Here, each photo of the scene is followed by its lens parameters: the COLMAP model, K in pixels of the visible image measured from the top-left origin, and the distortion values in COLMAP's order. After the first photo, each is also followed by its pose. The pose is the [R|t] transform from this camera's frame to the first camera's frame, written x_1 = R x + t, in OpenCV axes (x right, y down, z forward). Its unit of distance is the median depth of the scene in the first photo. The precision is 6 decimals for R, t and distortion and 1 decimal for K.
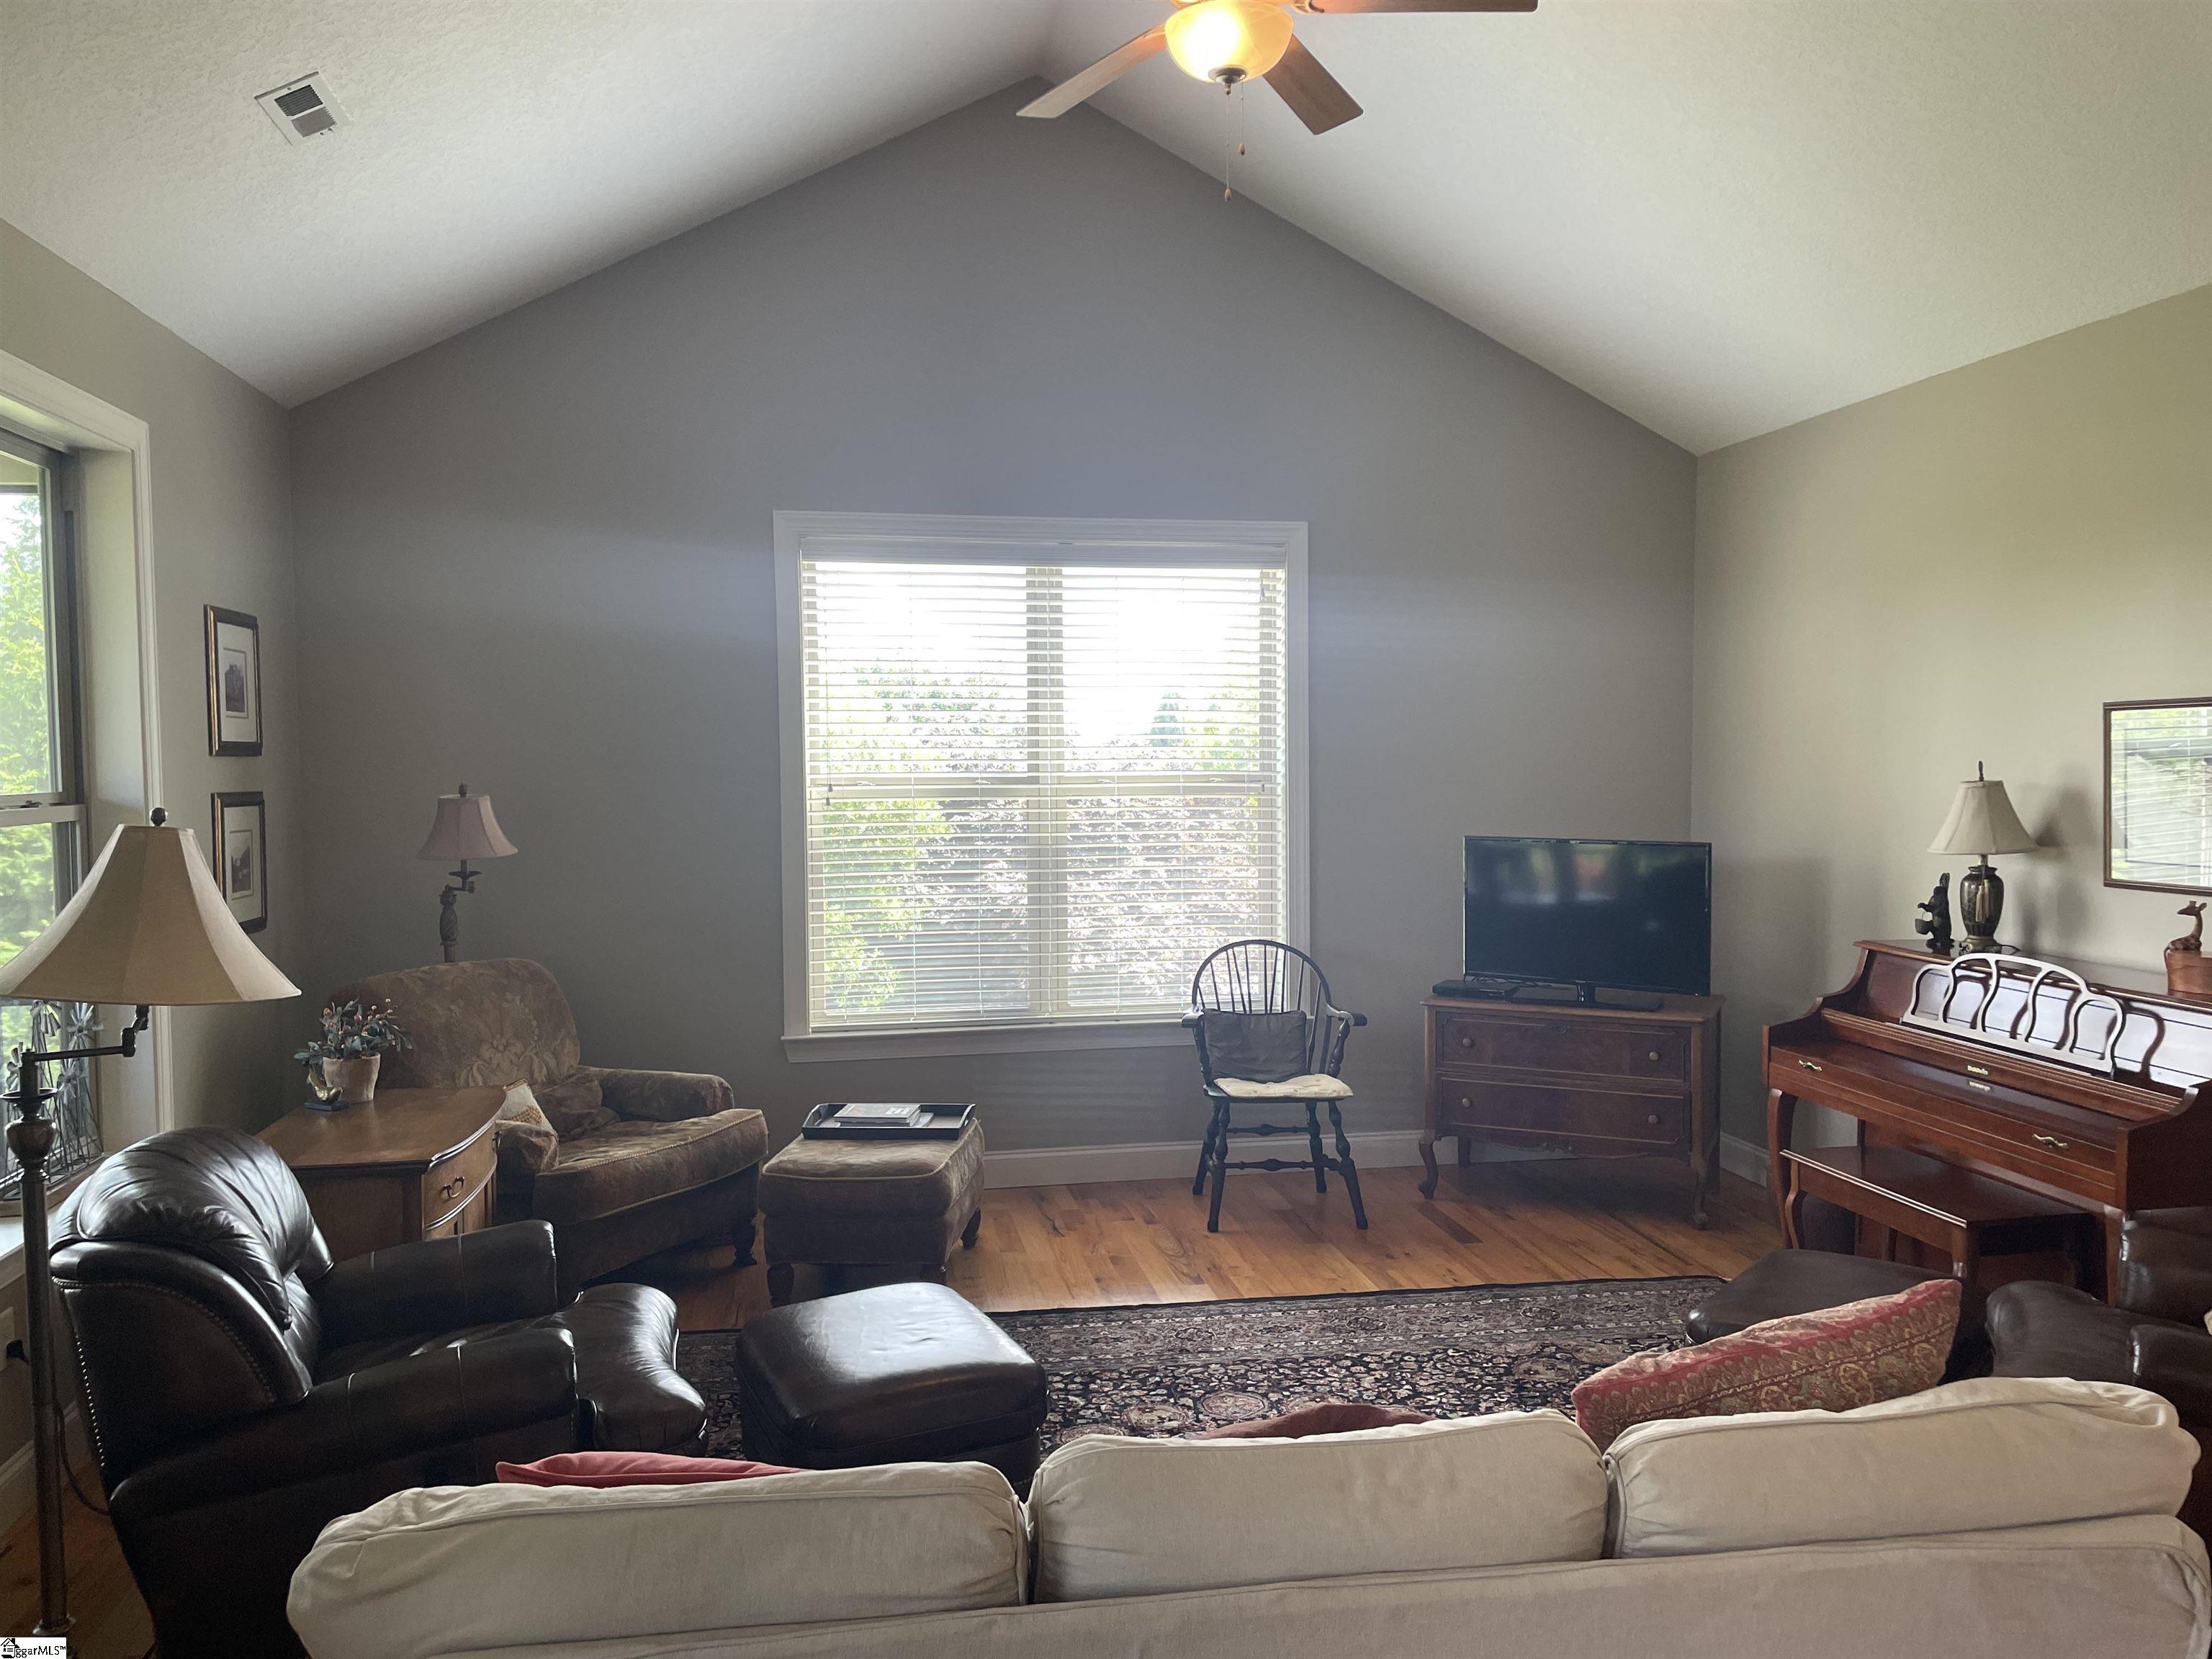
lens RADIAL K [[1705.5, 0, 1101.3], [0, 1705.5, 820.5], [0, 0, 1]] dist [0.077788, -0.083819]
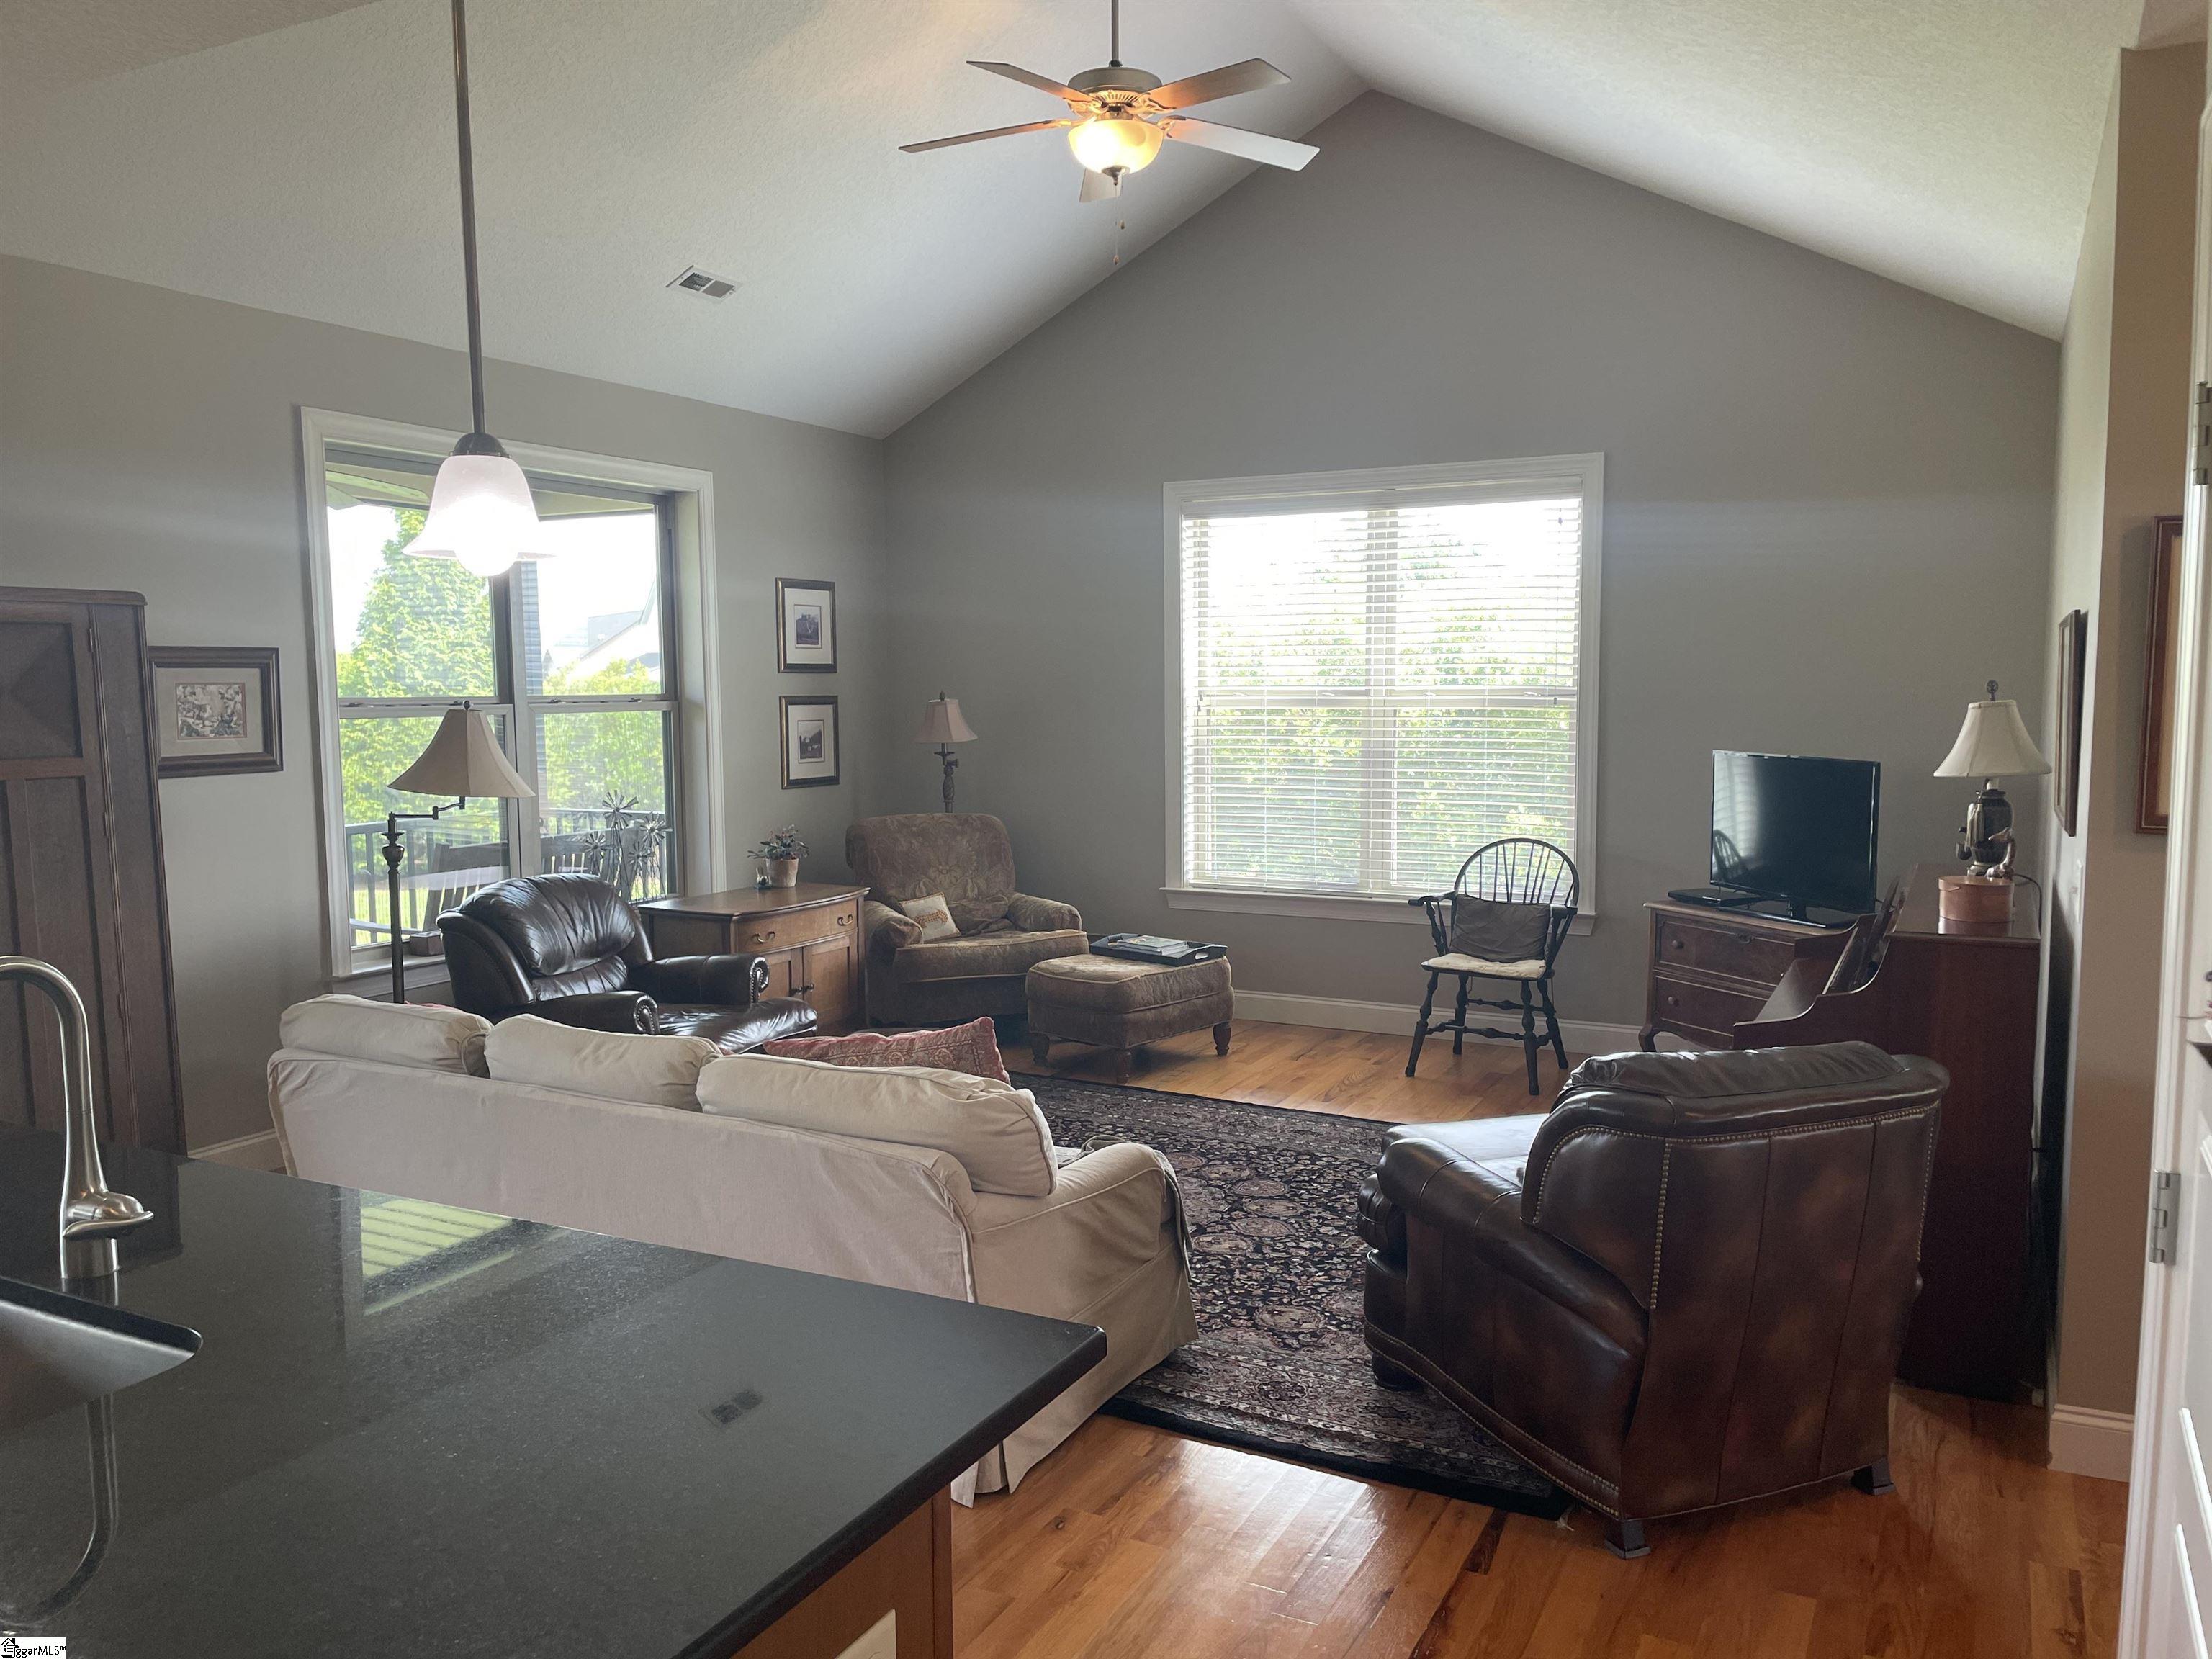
lens RADIAL K [[1705.5, 0, 1092.6], [0, 1705.5, 835.5], [0, 0, 1]] dist [0.077788, -0.083819]
pose [[0.776223, 0.061962, -0.627406, 0.629347], [-0.024181, 0.997352, 0.068580, -0.001964], [0.629994, -0.038062, 0.775667, -0.050064]]
